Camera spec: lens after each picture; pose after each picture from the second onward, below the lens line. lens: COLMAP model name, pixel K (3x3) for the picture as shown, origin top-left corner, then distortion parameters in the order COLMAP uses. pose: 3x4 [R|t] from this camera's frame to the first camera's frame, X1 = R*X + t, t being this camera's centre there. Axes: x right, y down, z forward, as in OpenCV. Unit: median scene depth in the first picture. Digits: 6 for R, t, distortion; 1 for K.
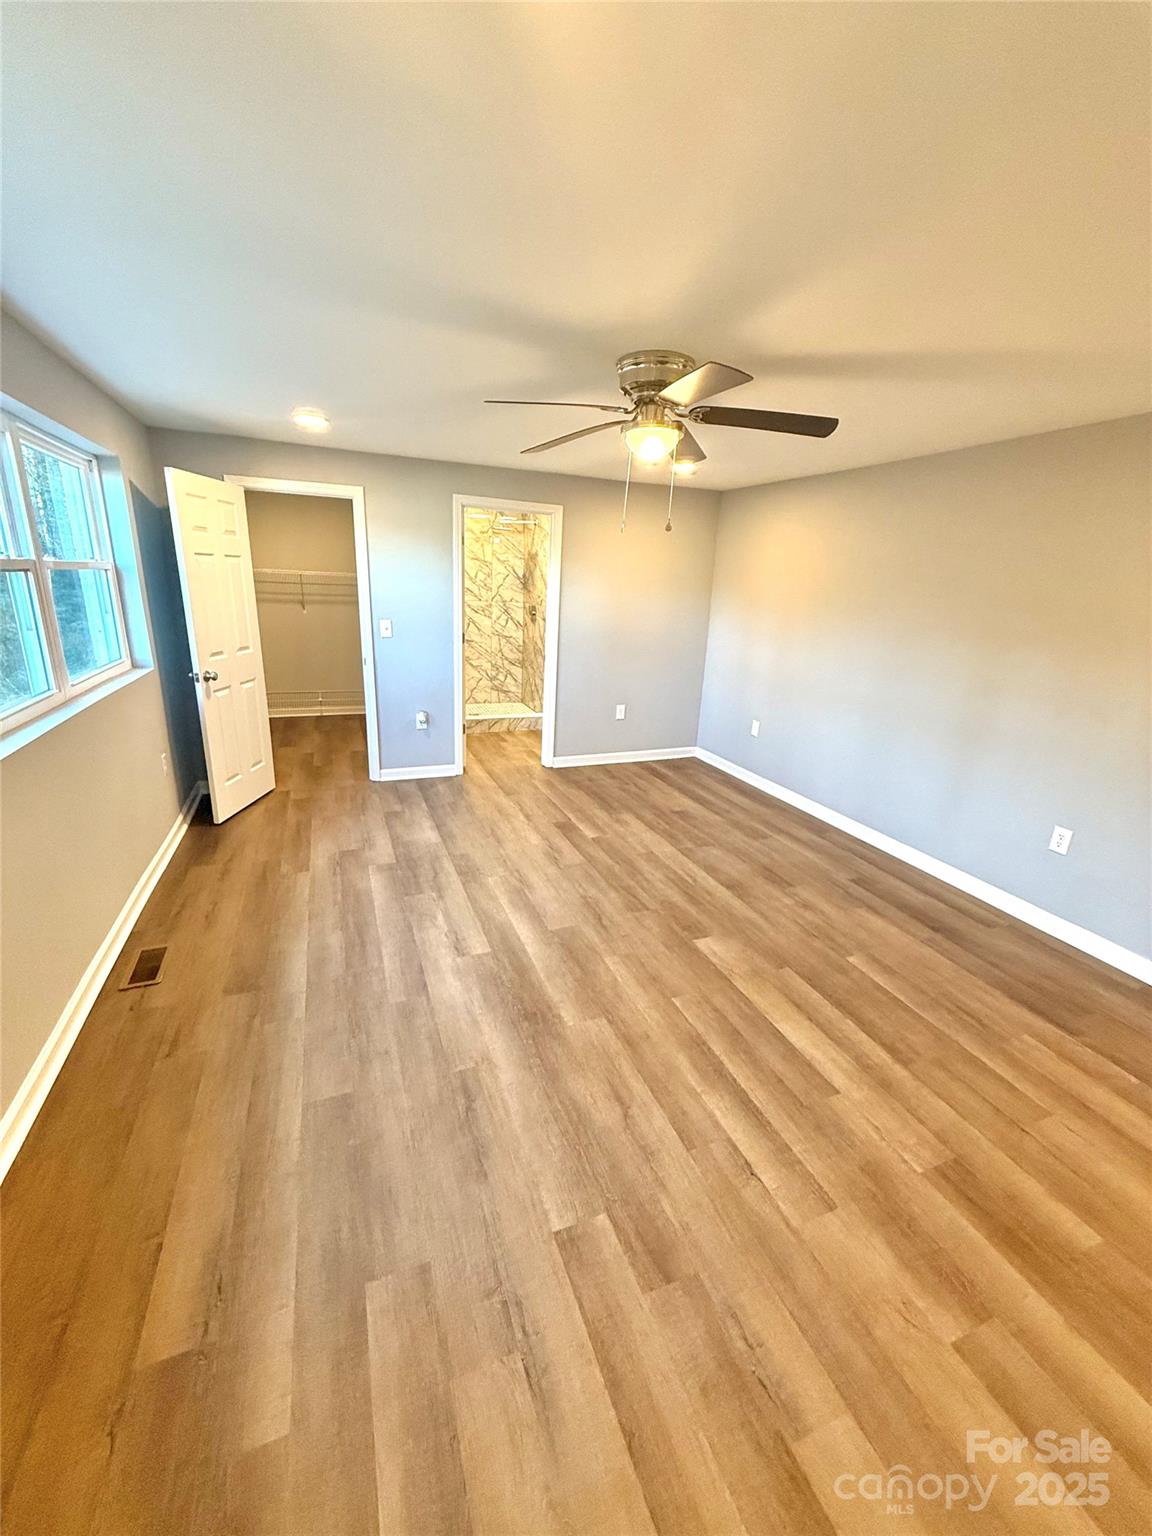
lens RADIAL K [[612.9, 0, 572.2], [0, 612.9, 772.0], [0, 0, 1]] dist [-0.000357, 0.000622]
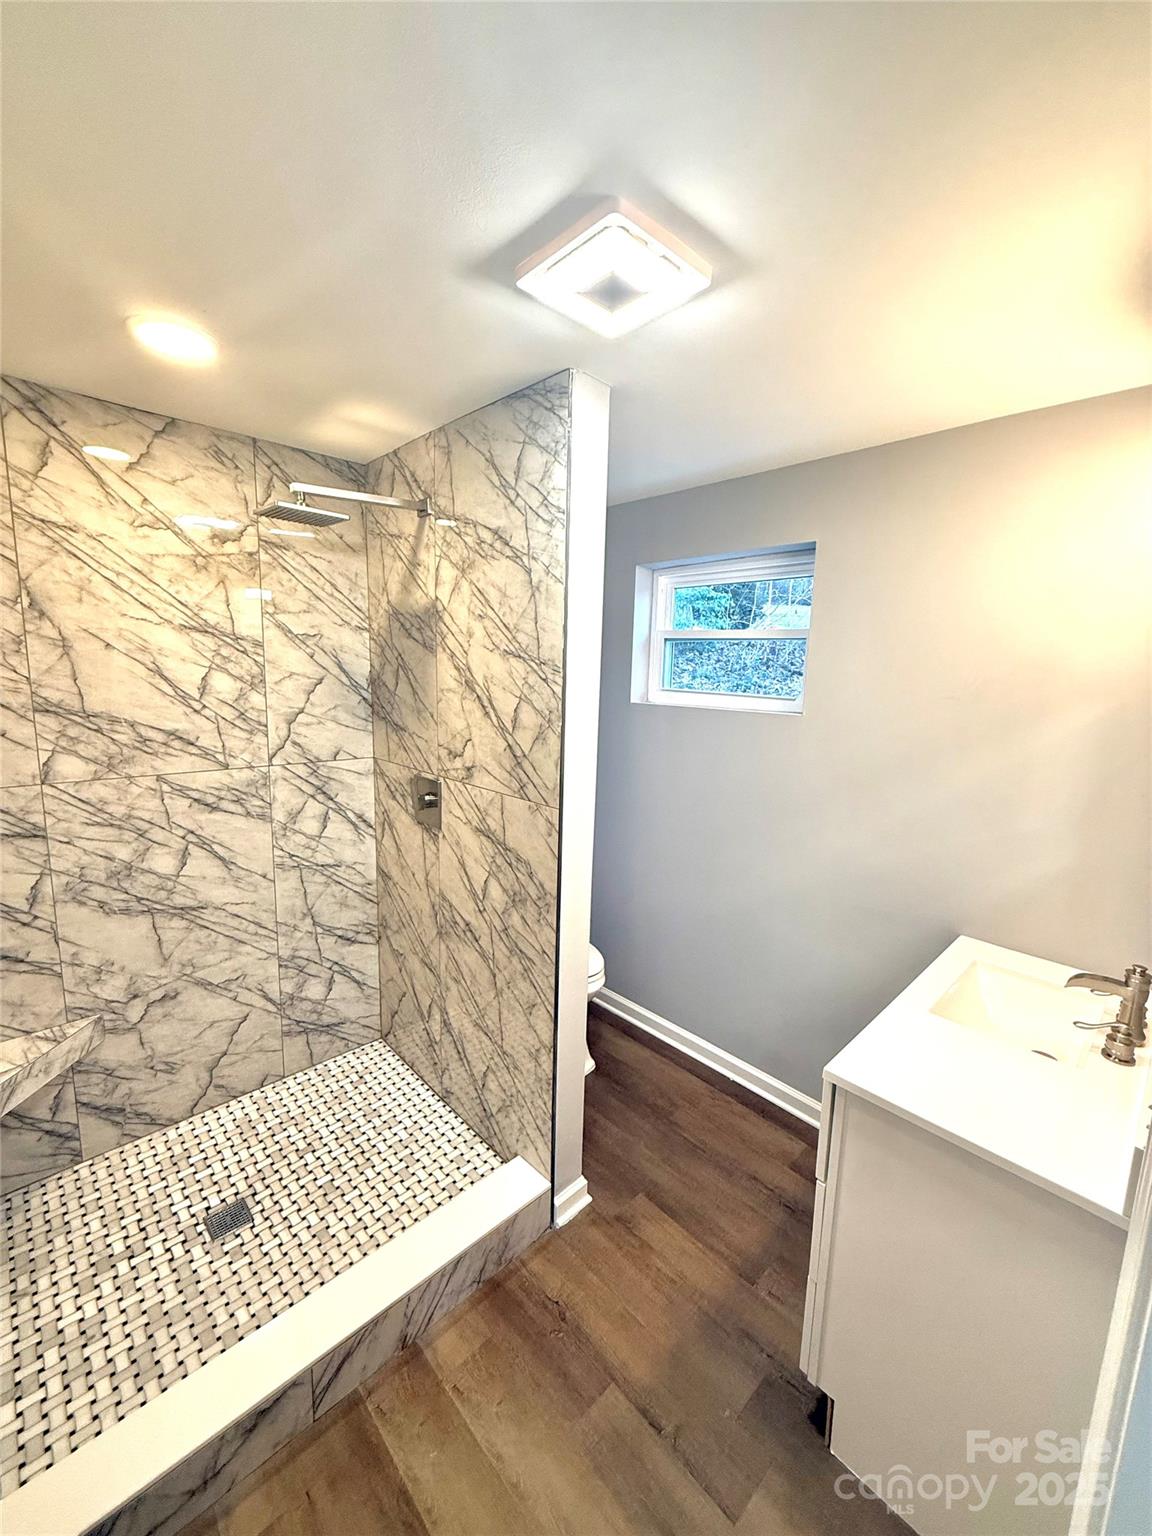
lens RADIAL K [[612.9, 0, 571.0], [0, 612.9, 764.3], [0, 0, 1]] dist [-0.000357, 0.000622]
pose [[0.927394, -0.079288, 0.365586, -0.102798], [0.129041, 0.985100, -0.113695, -0.223697], [-0.351124, 0.152616, 0.923808, 0.664253]]
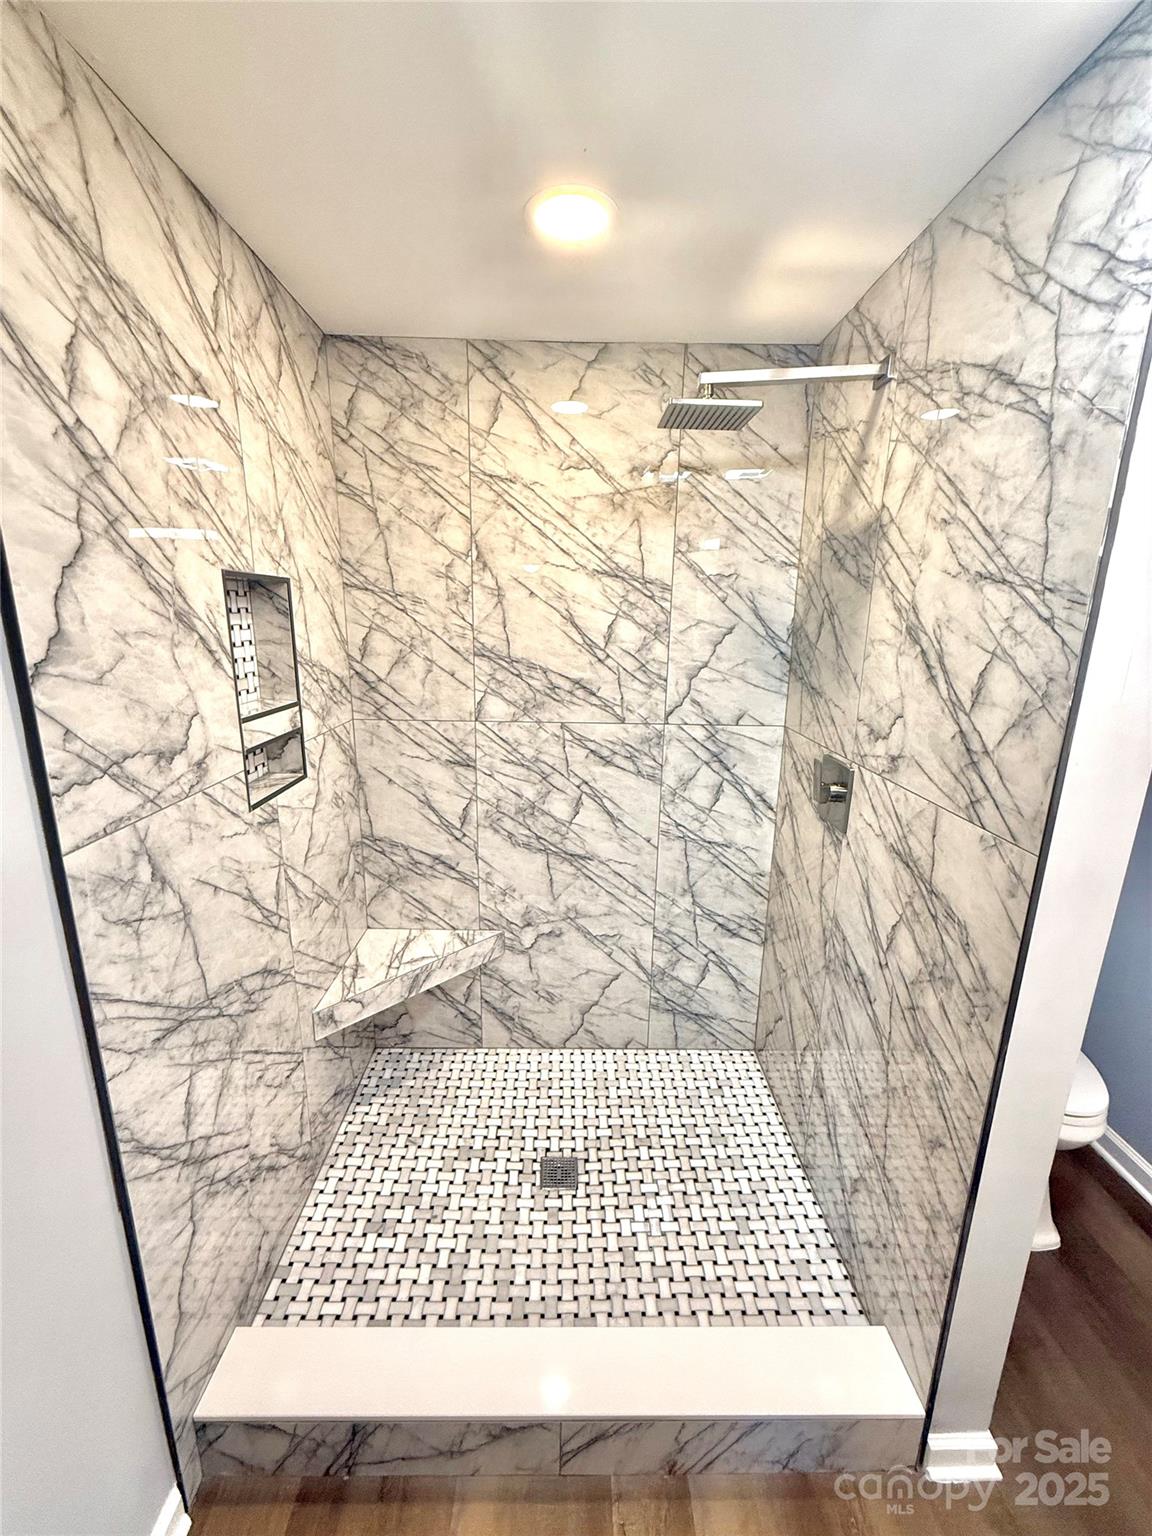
lens RADIAL K [[612.9, 0, 572.8], [0, 612.9, 764.4], [0, 0, 1]] dist [-0.000357, 0.000622]
pose [[0.935604, 0.051804, -0.349231, -0.072457], [-0.081052, 0.994273, -0.069653, -0.235686], [0.343623, 0.093474, 0.934444, 0.724400]]
